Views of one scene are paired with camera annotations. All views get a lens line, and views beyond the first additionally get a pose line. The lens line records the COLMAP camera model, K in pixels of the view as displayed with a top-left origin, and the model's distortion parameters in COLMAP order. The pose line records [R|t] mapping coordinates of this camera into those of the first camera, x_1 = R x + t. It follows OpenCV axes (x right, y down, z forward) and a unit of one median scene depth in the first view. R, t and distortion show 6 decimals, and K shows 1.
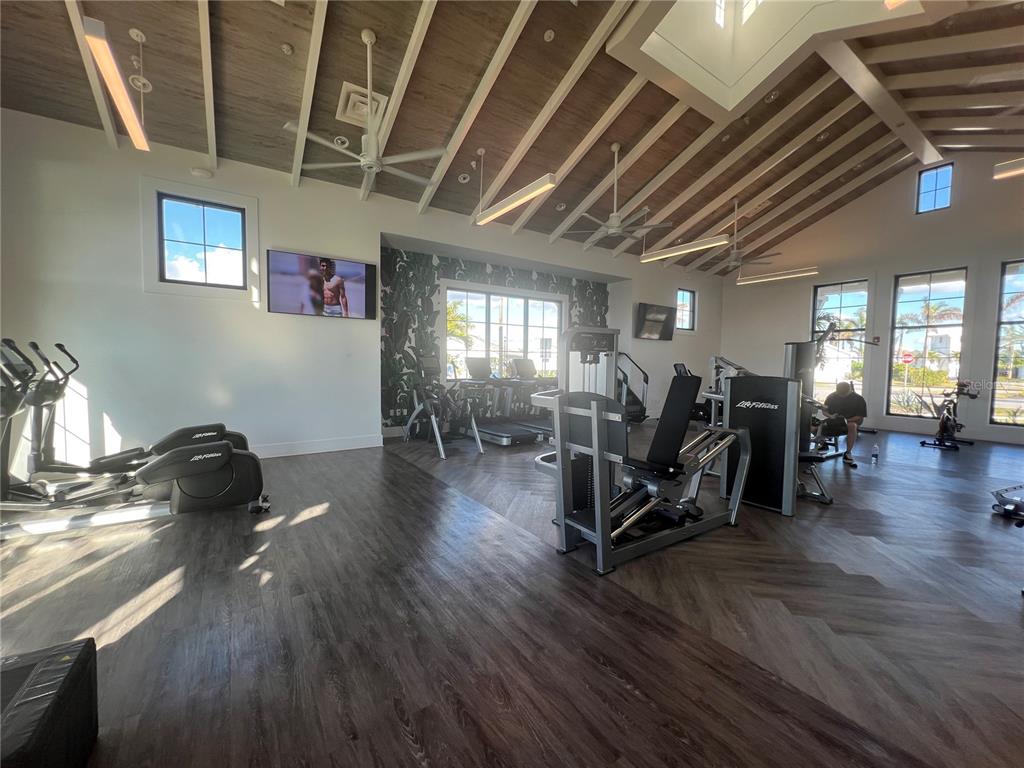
lens RADIAL K [[410.4, 0, 515.6], [0, 410.4, 380.7], [0, 0, 1]] dist [-0.001070, 0.000200]
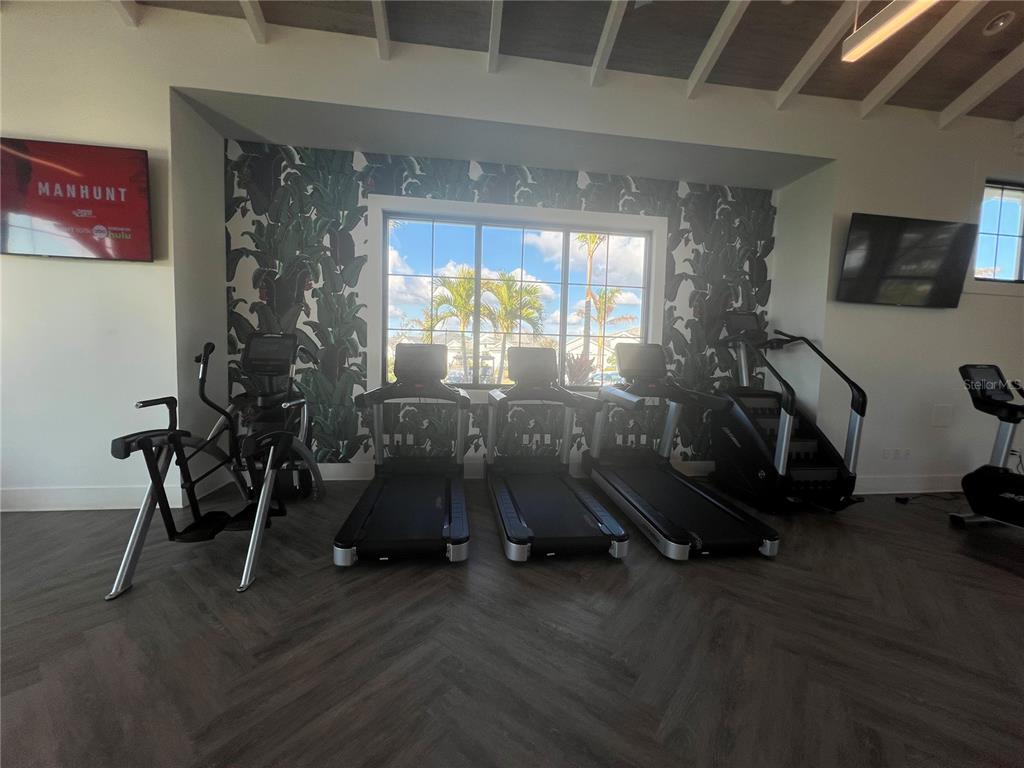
lens RADIAL K [[410.4, 0, 509.7], [0, 410.4, 383.7], [0, 0, 1]] dist [-0.001070, 0.000200]
pose [[0.895021, 0.039913, -0.444234, 0.212524], [-0.036134, 0.999203, 0.016972, -0.017094], [0.444557, 0.000862, 0.895750, 0.558770]]
